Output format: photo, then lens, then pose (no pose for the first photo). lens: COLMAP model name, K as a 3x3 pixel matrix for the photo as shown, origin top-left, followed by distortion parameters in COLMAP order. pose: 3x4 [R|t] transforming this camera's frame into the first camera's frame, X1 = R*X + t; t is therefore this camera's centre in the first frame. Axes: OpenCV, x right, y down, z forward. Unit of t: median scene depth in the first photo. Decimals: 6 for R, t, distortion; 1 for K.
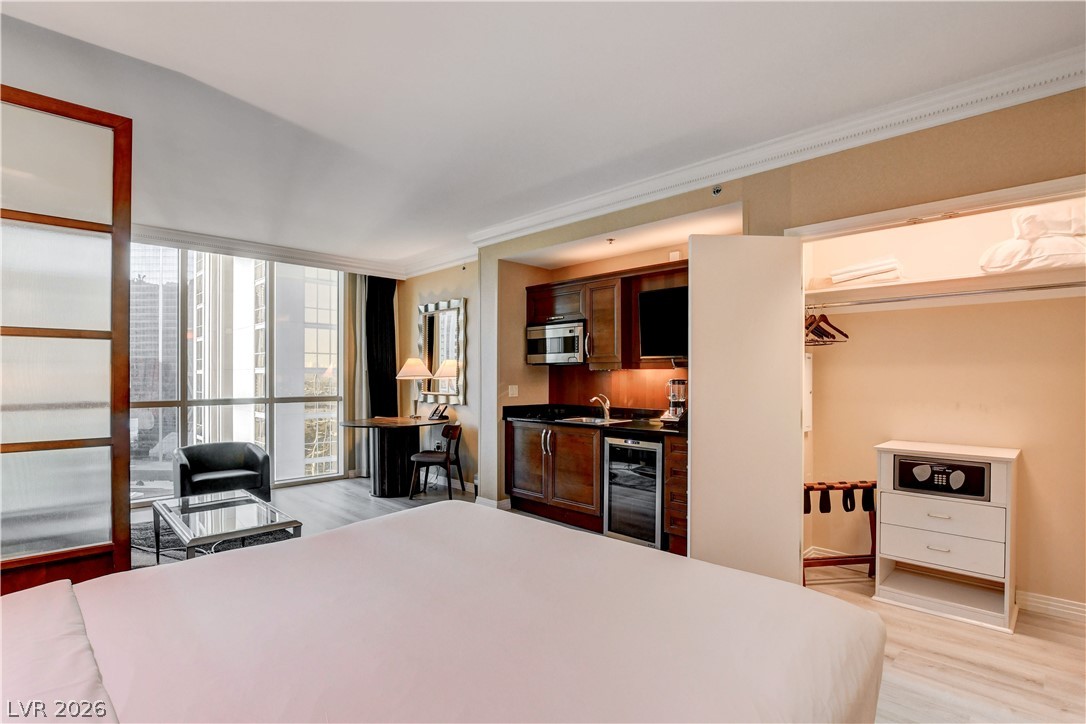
lens RADIAL K [[529.9, 0, 538.3], [0, 529.9, 375.8], [0, 0, 1]] dist [-0.027321, 0.000061]
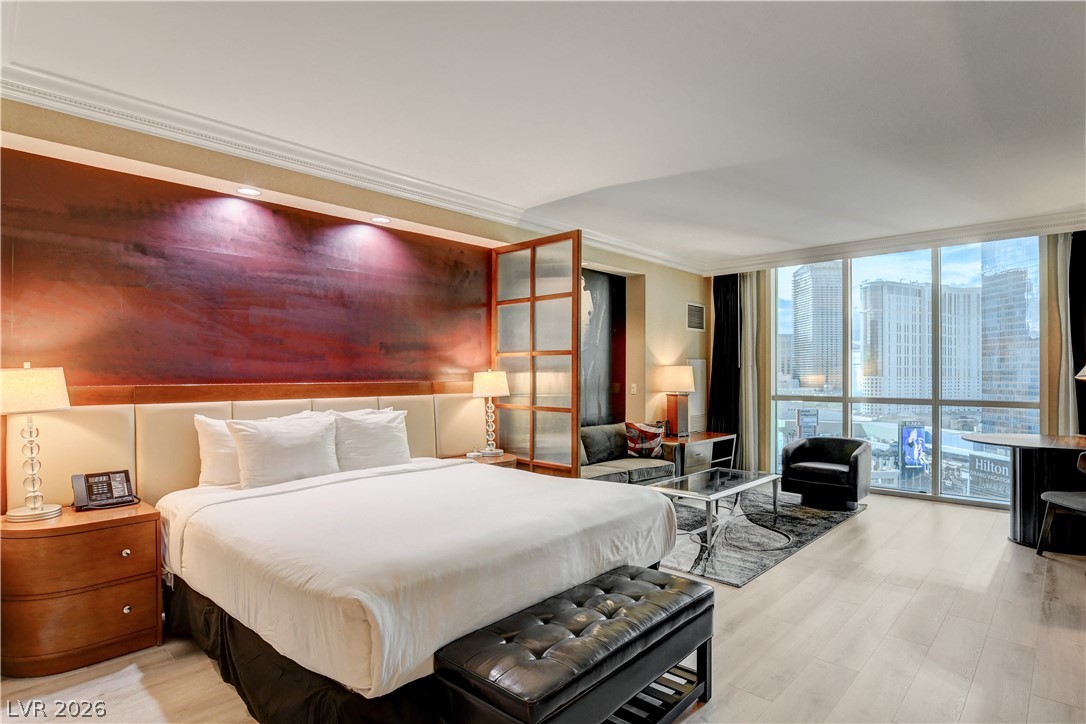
lens RADIAL K [[571.4, 0, 548.3], [0, 571.4, 366.7], [0, 0, 1]] dist [-0.010511, -0.001416]
pose [[0.046274, -0.007644, -0.998900, 0.395121], [-0.004297, 0.999960, -0.007851, -0.003019], [0.998920, 0.004656, 0.046239, 0.273021]]
